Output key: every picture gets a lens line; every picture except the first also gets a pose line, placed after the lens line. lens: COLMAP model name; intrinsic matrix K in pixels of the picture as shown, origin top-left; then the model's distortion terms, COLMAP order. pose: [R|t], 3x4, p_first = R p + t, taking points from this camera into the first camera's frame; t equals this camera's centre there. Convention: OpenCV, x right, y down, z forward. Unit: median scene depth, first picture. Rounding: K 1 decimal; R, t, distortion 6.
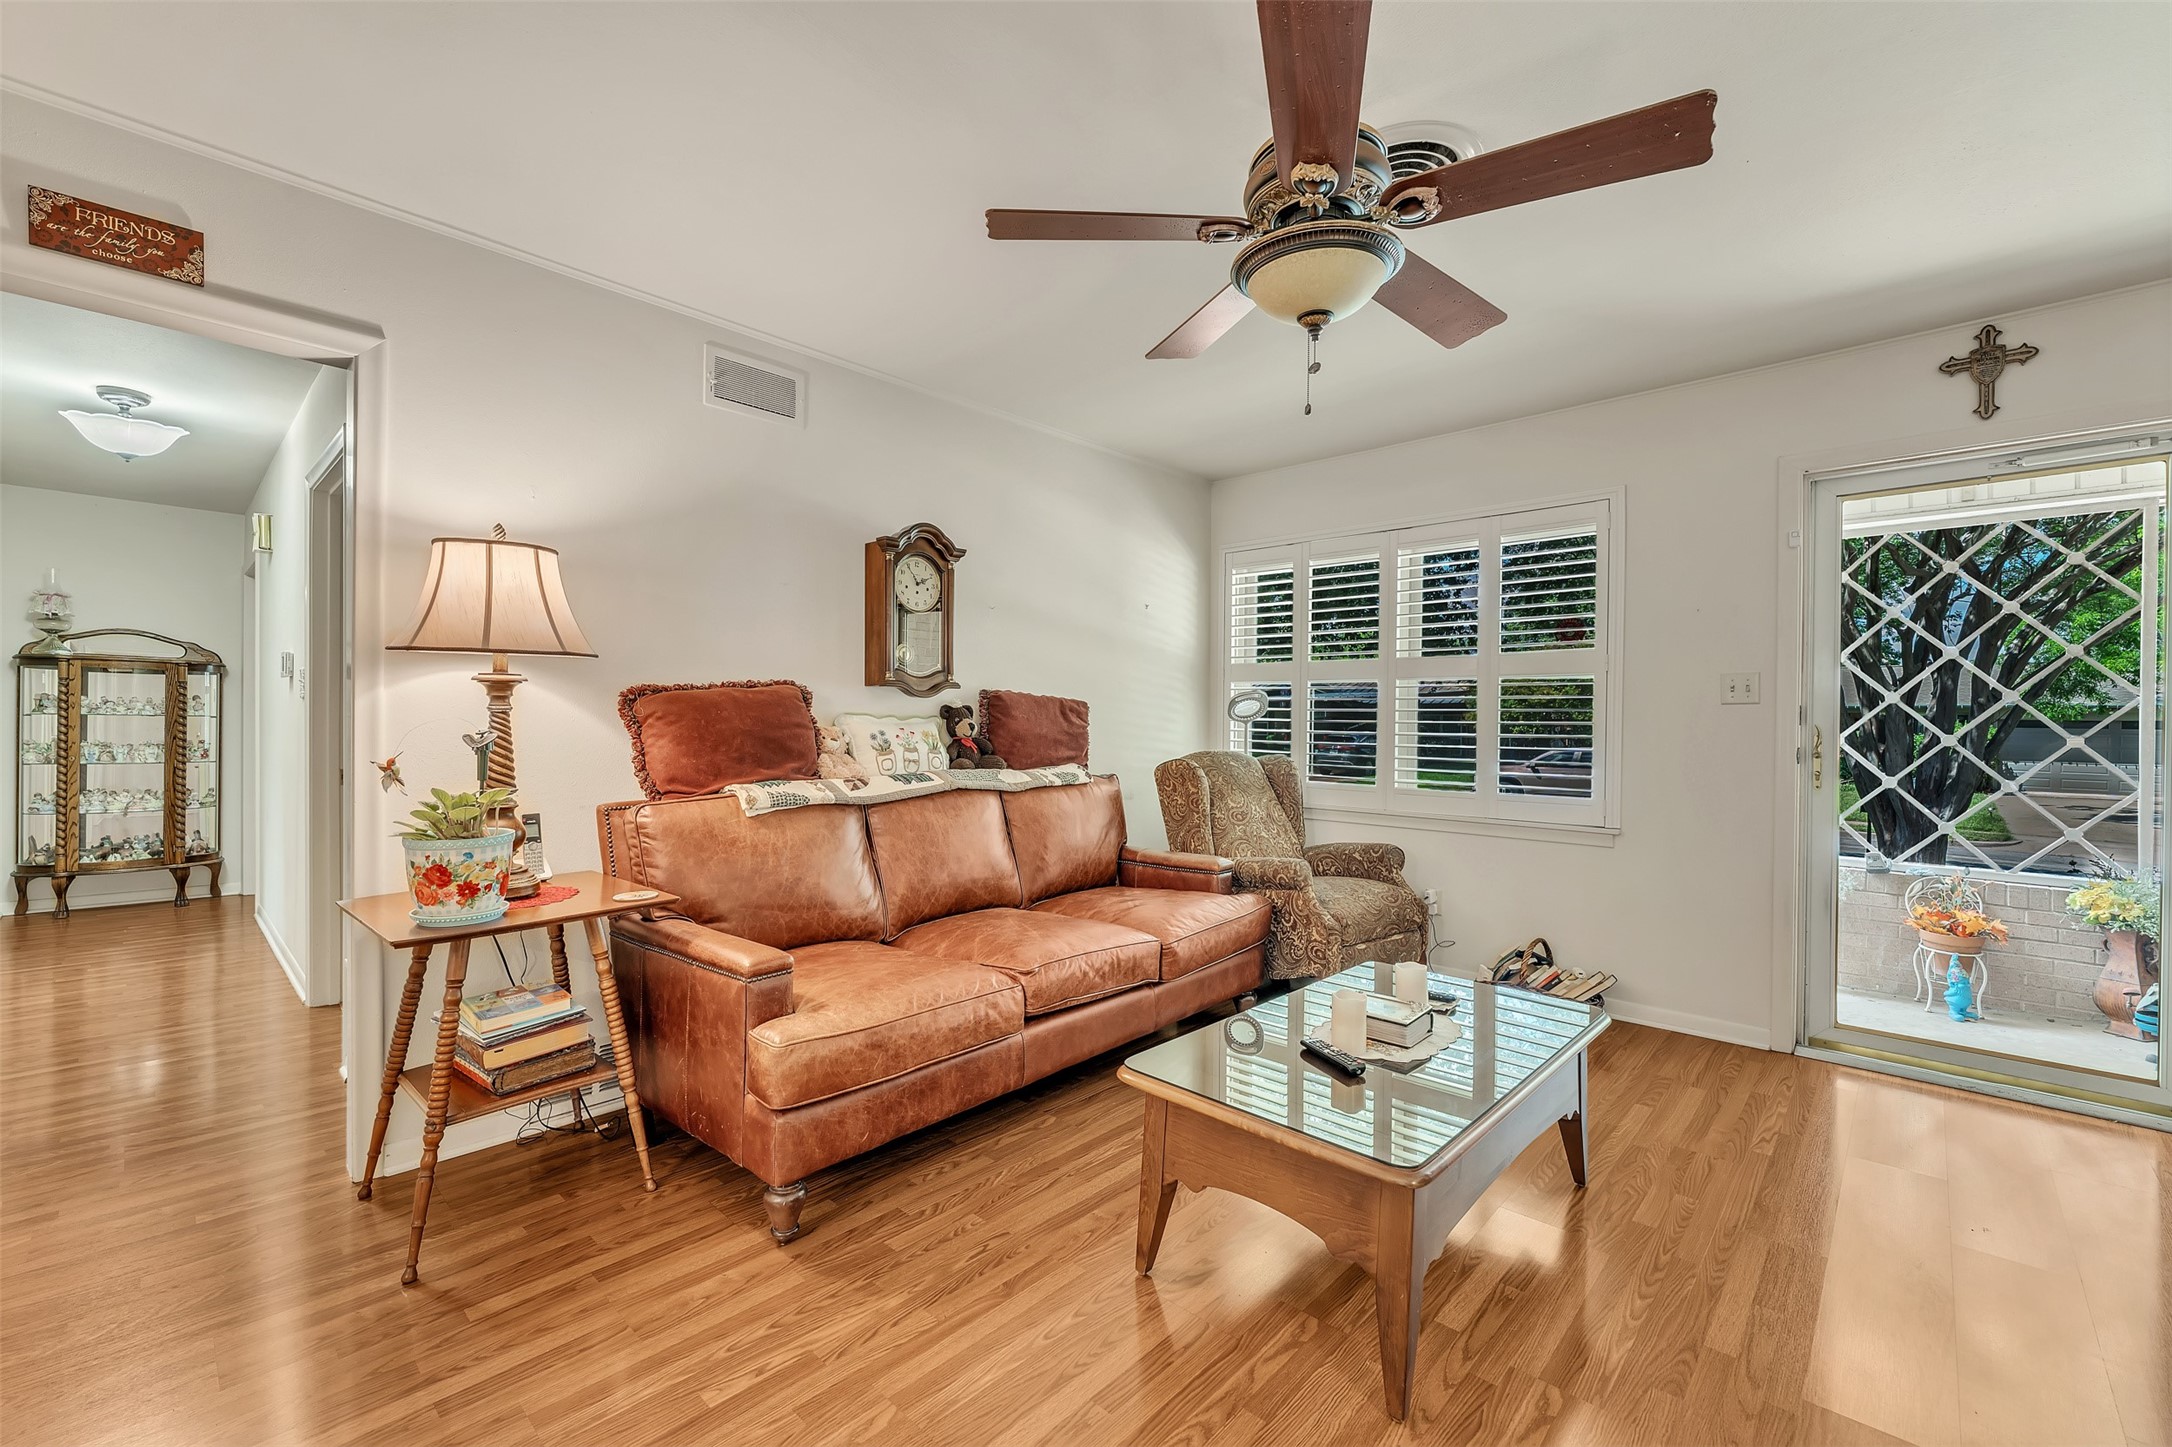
lens RADIAL K [[880.7, 0, 1071.8], [0, 880.7, 724.0], [0, 0, 1]] dist [-0.005807, -0.000883]
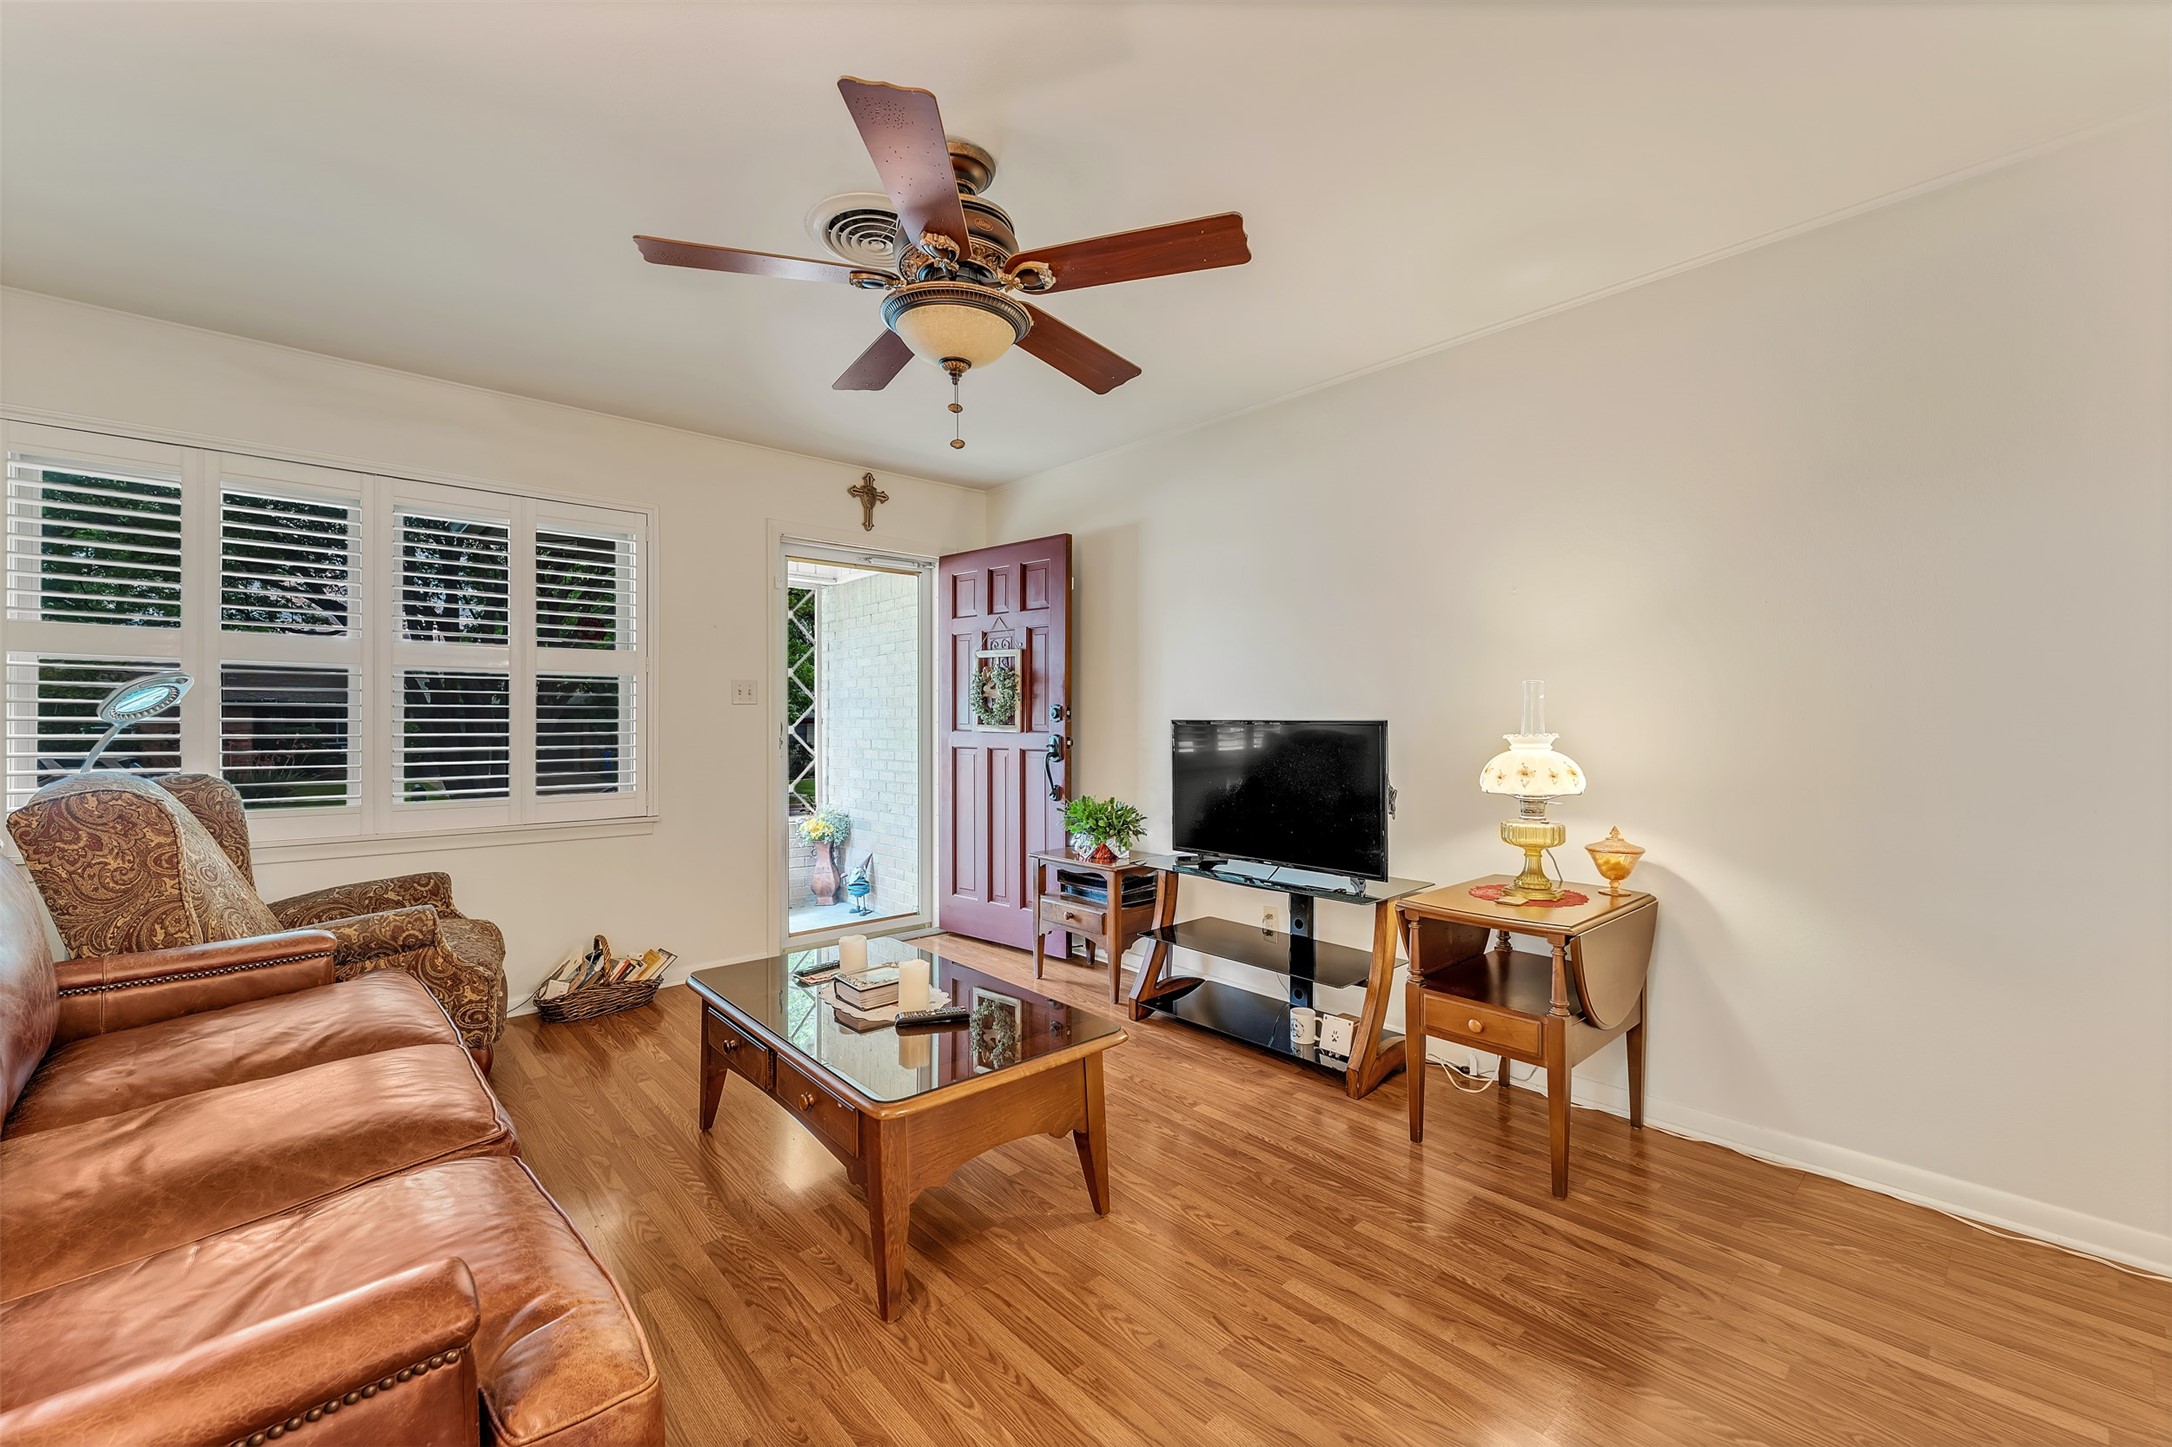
lens RADIAL K [[880.7, 0, 1074.7], [0, 880.7, 724.9], [0, 0, 1]] dist [-0.005807, -0.000883]
pose [[0.075587, -0.012485, 0.997061, -0.462097], [0.005718, 0.999911, 0.012087, -0.005233], [-0.997123, 0.004787, 0.075651, 0.414455]]
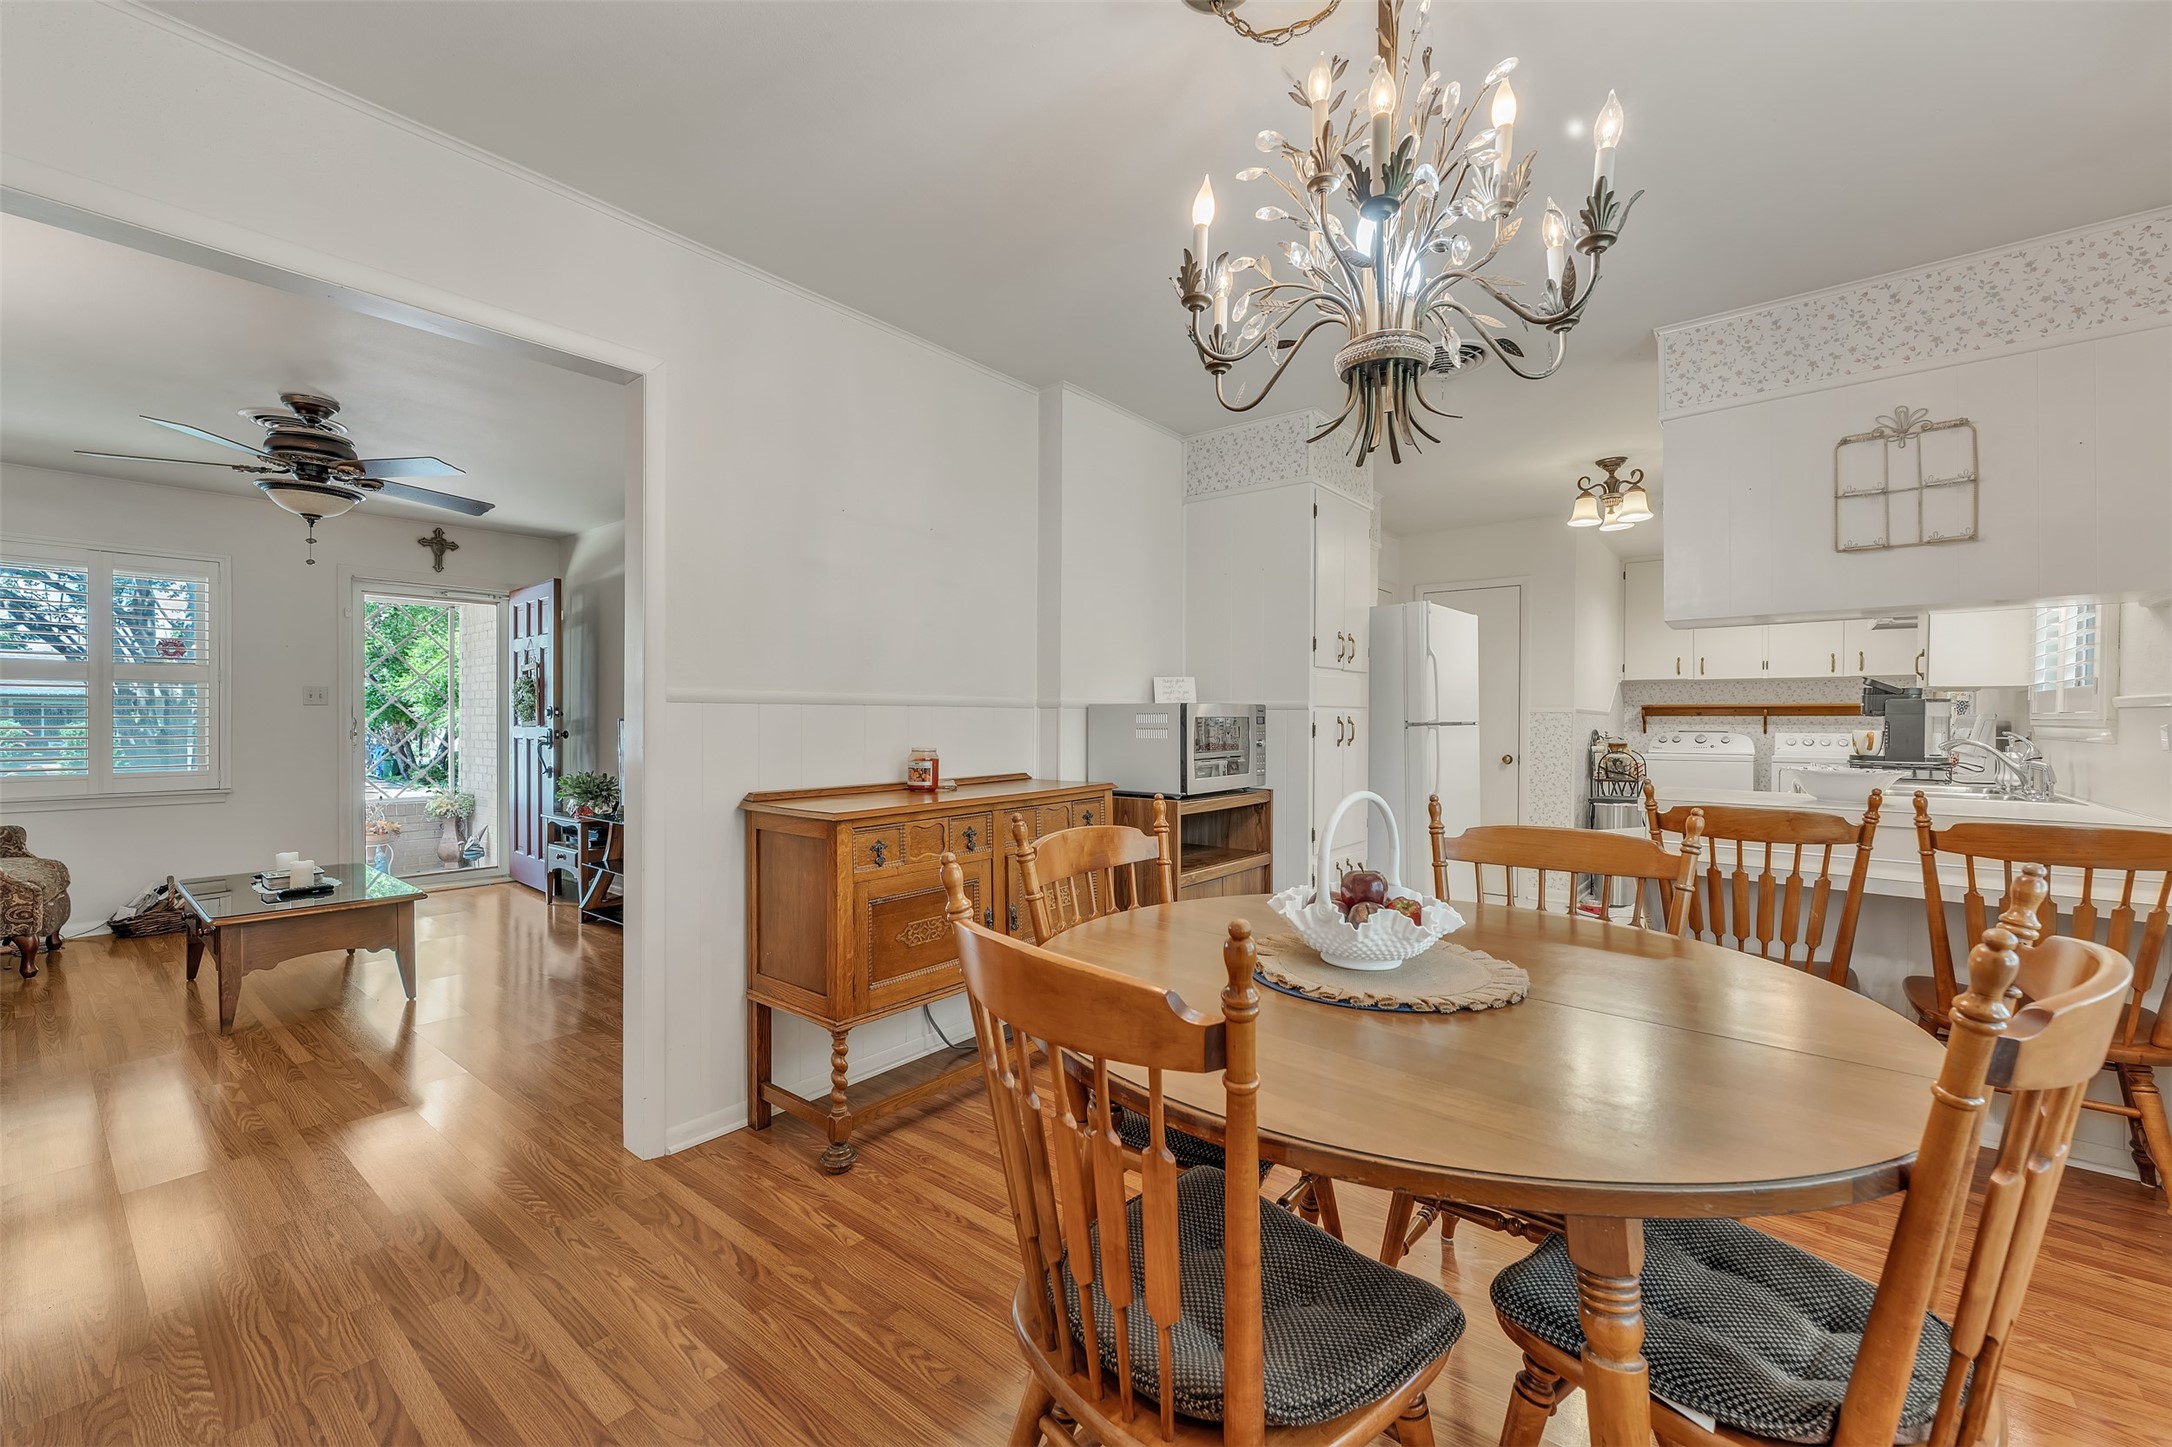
lens RADIAL K [[880.7, 0, 1088.5], [0, 880.7, 720.0], [0, 0, 1]] dist [-0.005807, -0.000883]
pose [[-0.090643, -0.011843, 0.995813, -1.018790], [0.003071, 0.999921, 0.012171, -0.009387], [-0.995879, 0.004161, -0.090600, -0.315007]]
